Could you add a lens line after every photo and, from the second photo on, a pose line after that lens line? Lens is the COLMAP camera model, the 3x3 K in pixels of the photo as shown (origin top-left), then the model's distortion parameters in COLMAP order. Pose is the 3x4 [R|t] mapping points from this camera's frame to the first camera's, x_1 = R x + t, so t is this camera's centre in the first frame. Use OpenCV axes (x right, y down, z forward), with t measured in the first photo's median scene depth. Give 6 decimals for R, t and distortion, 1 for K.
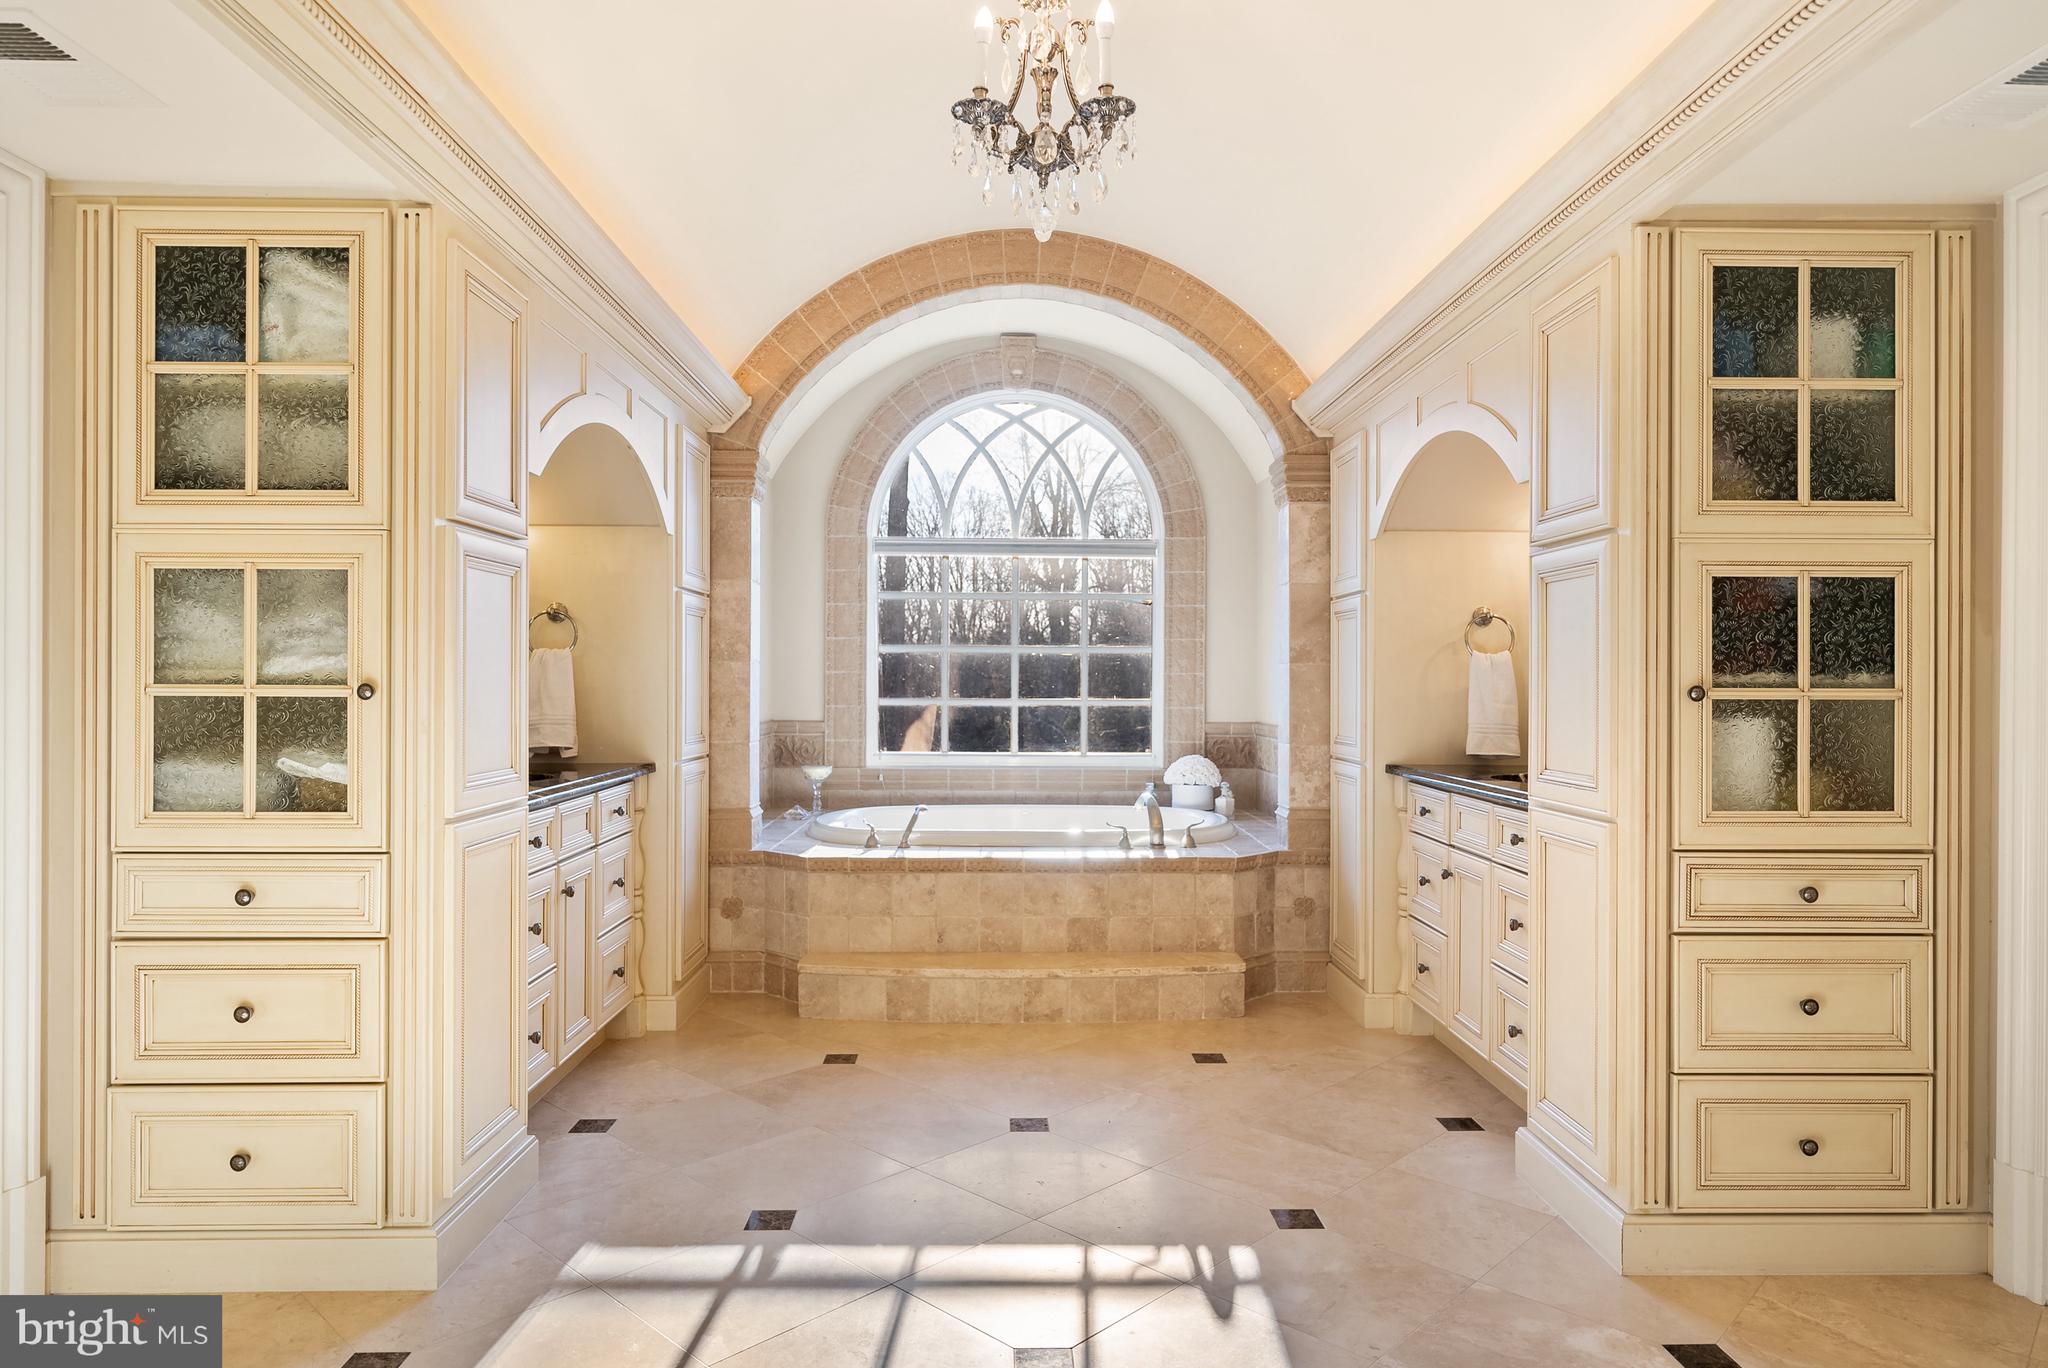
lens RADIAL K [[1251.2, 0, 1024.0], [0, 1251.2, 684.0], [0, 0, 1]] dist [-0.002630, -0.000217]
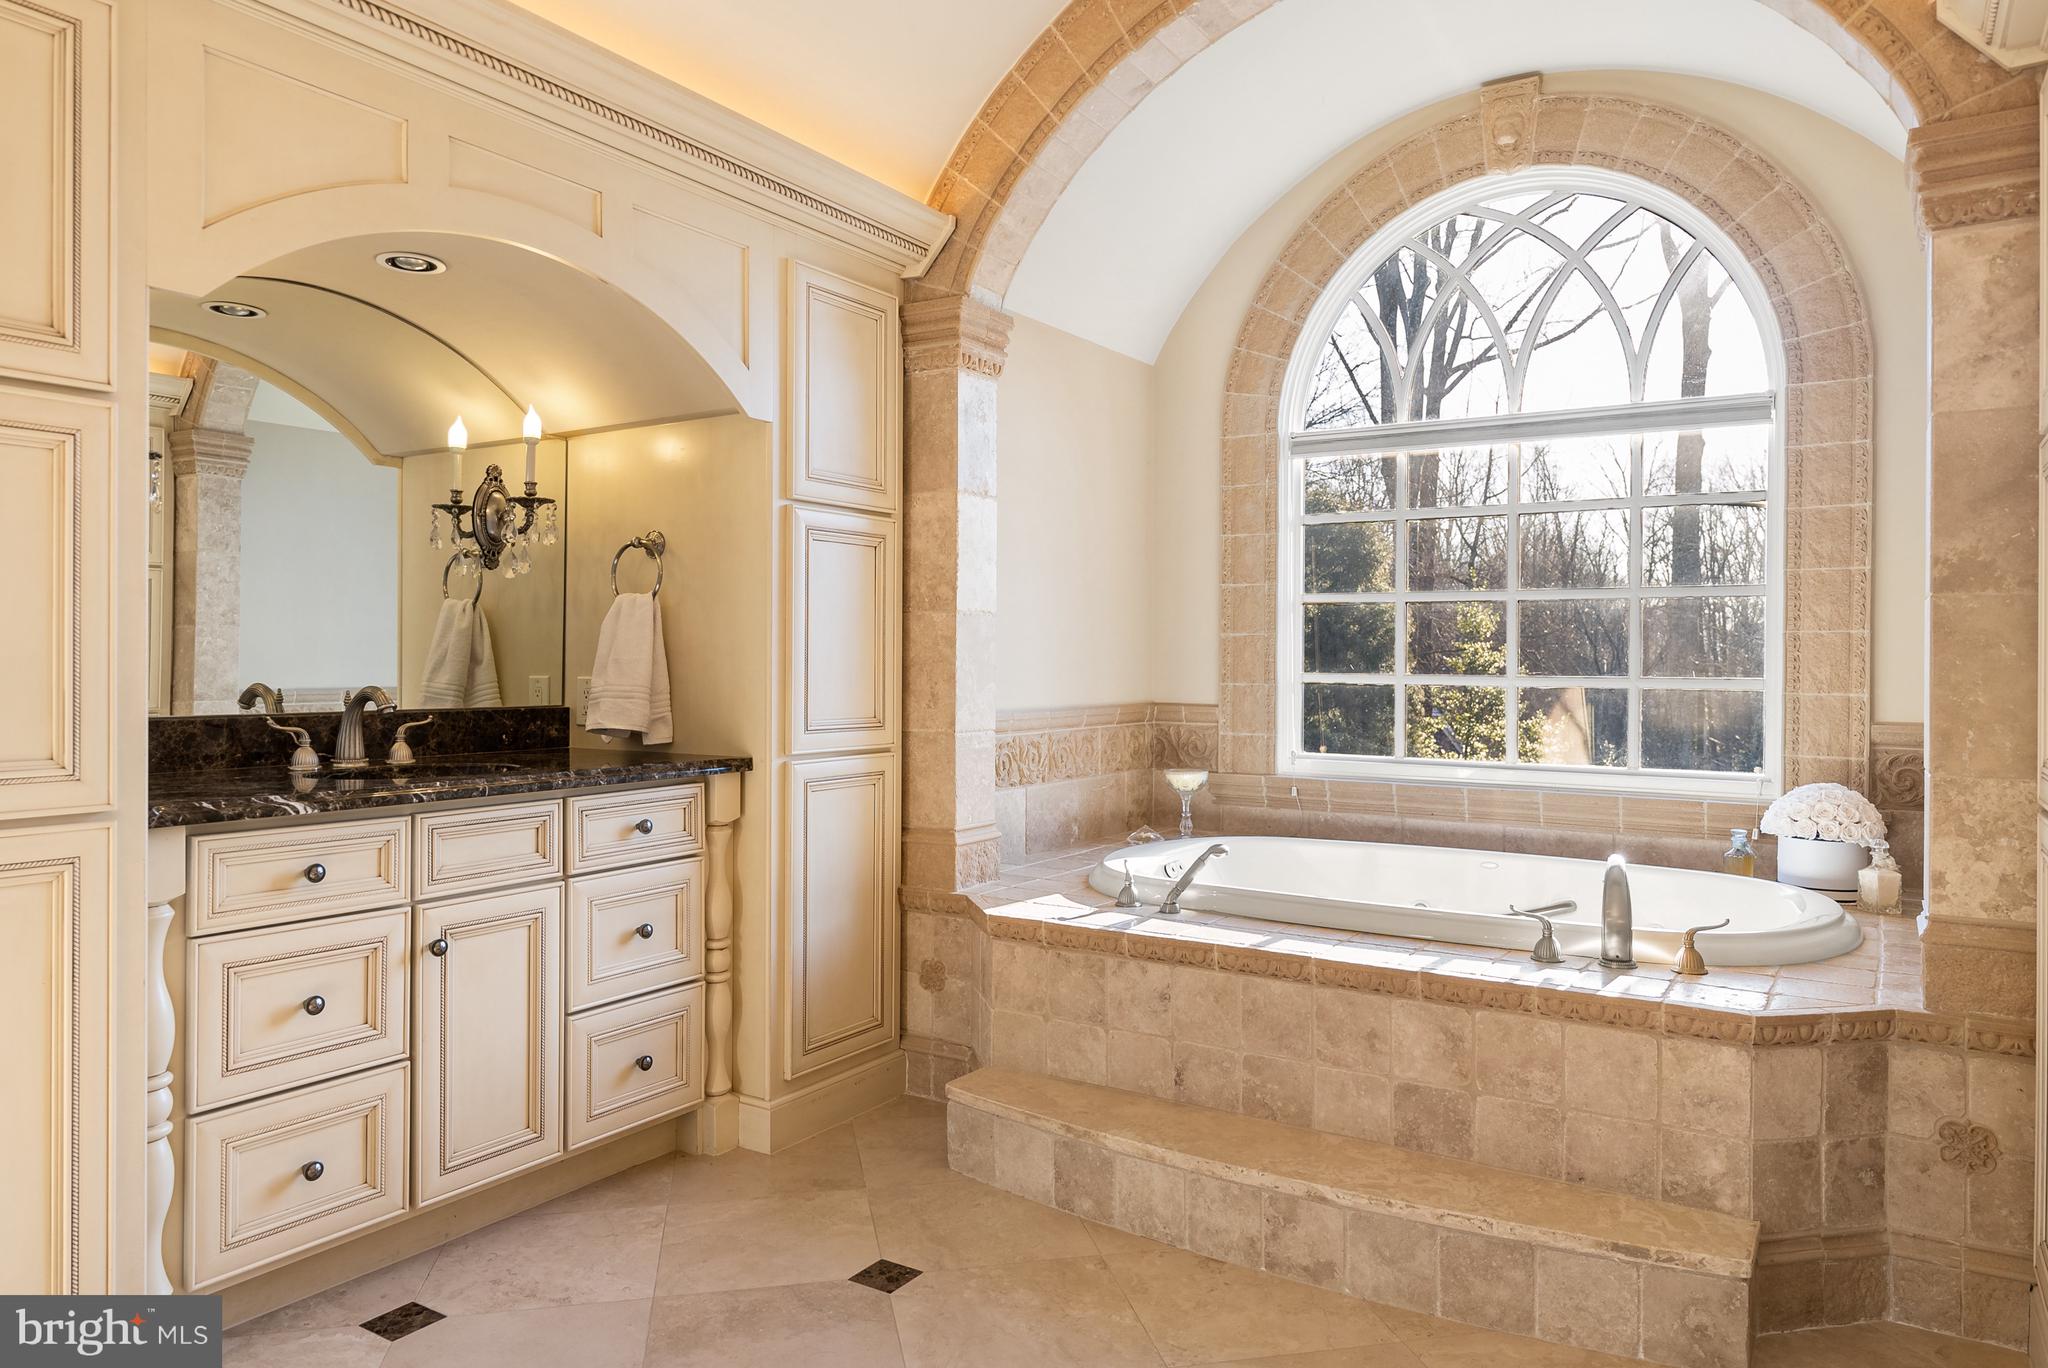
lens RADIAL K [[1325.7, 0, 1030.8], [0, 1325.7, 667.2], [0, 0, 1]] dist [0.002926, -0.000408]
pose [[0.831904, 0.004355, -0.554903, 0.210486], [-0.004962, 0.999988, 0.000410, 0.011463], [0.554898, 0.002412, 0.831915, 0.431250]]
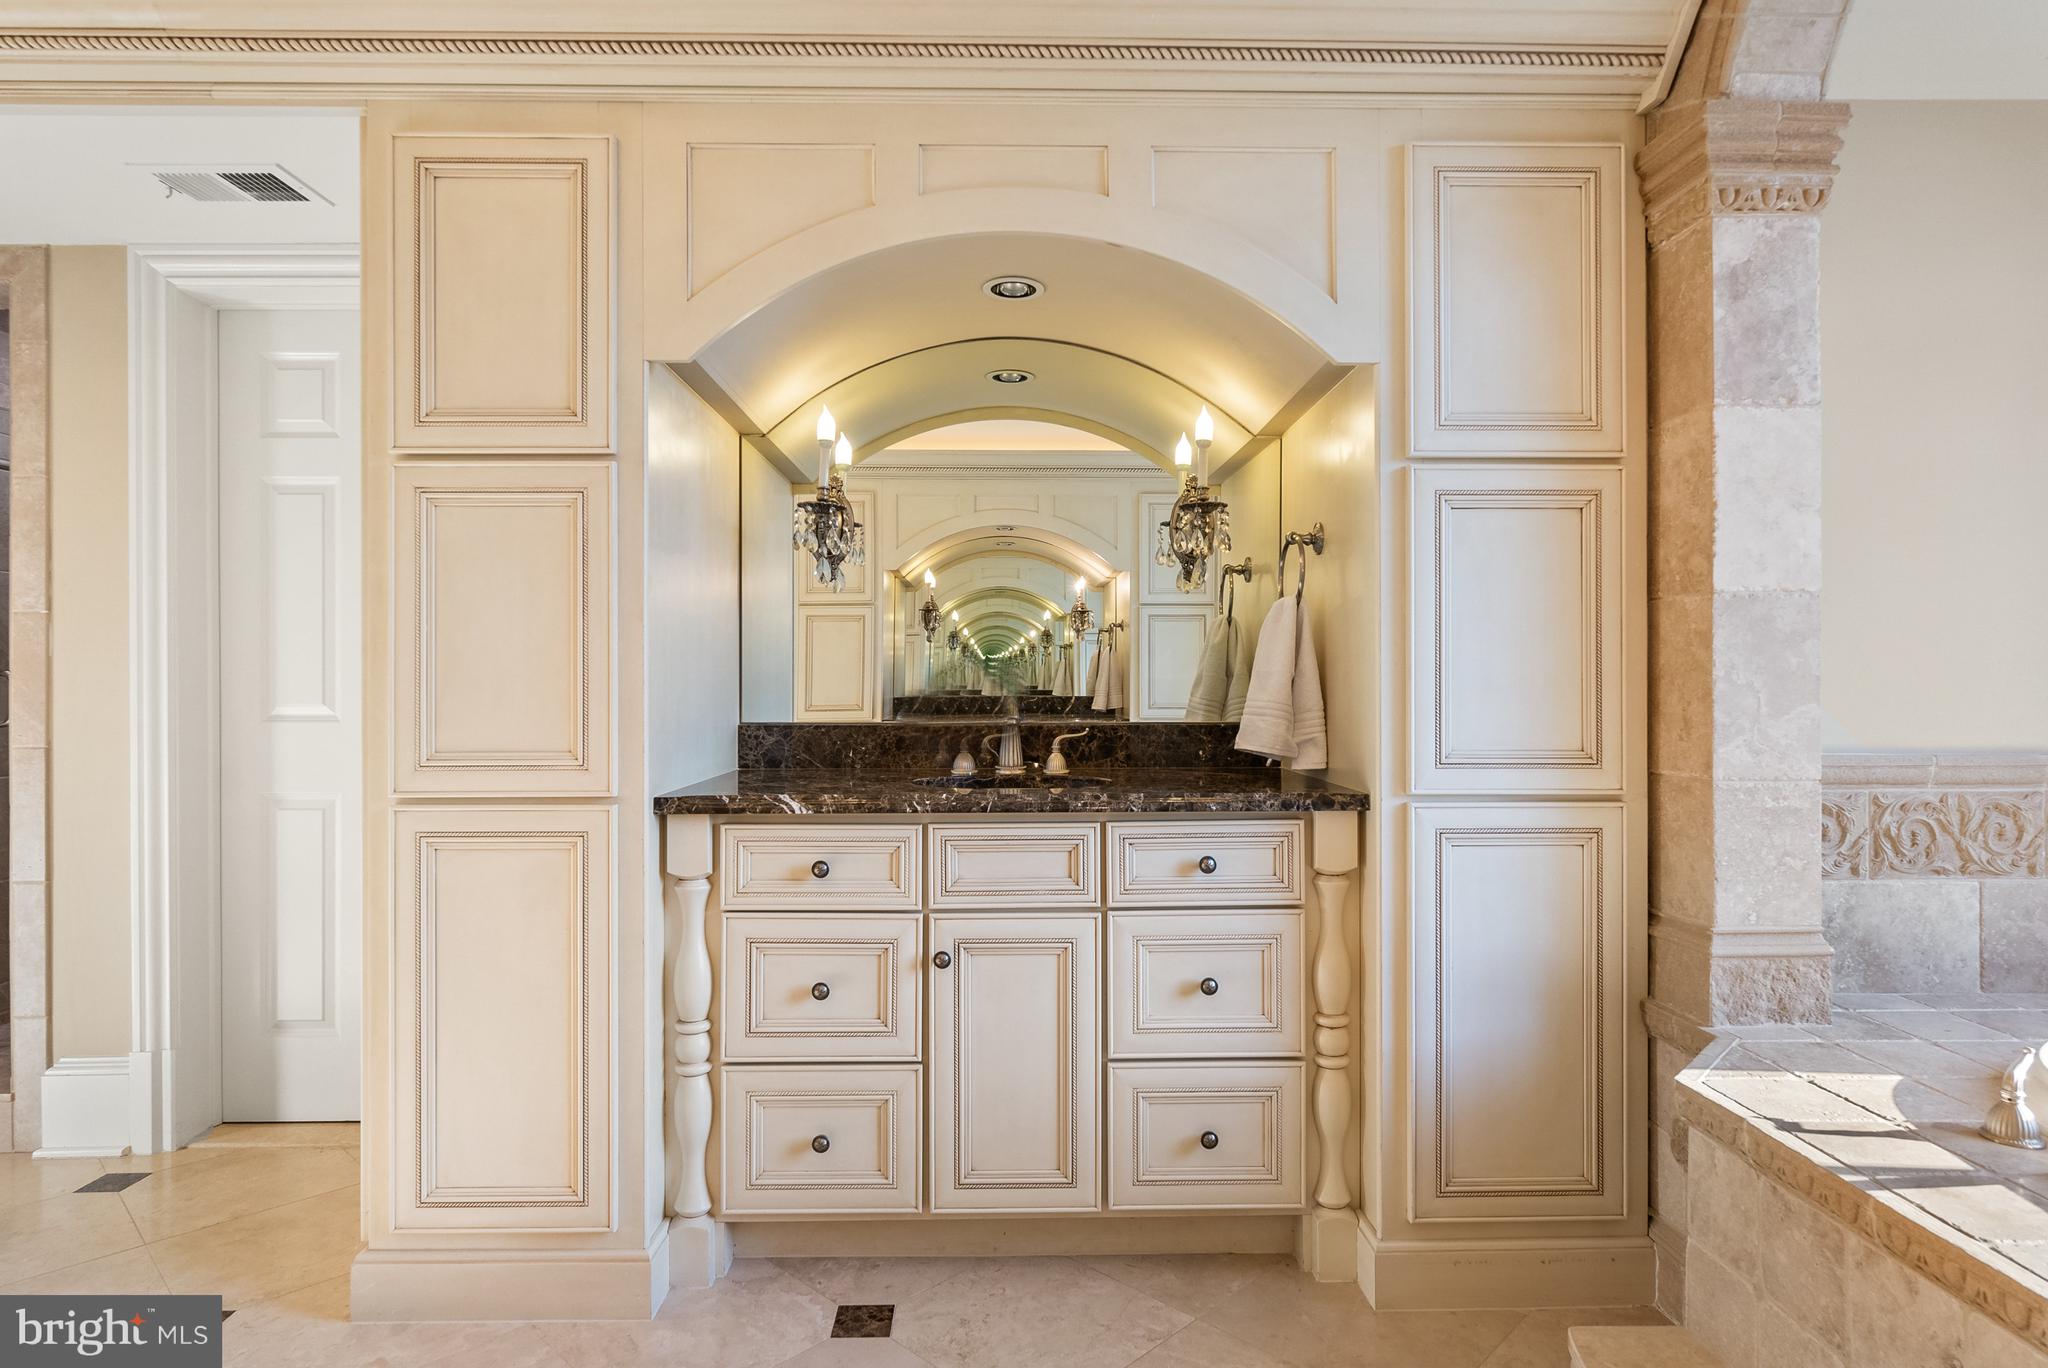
lens RADIAL K [[1132.8, 0, 1020.7], [0, 1132.8, 680.2], [0, 0, 1]] dist [-0.001109, 0.000517]
pose [[0.000784, -0.001954, -0.999998, 0.173846], [-0.002752, 0.999994, -0.001956, 0.013905], [0.999996, 0.002754, 0.000779, 0.762156]]
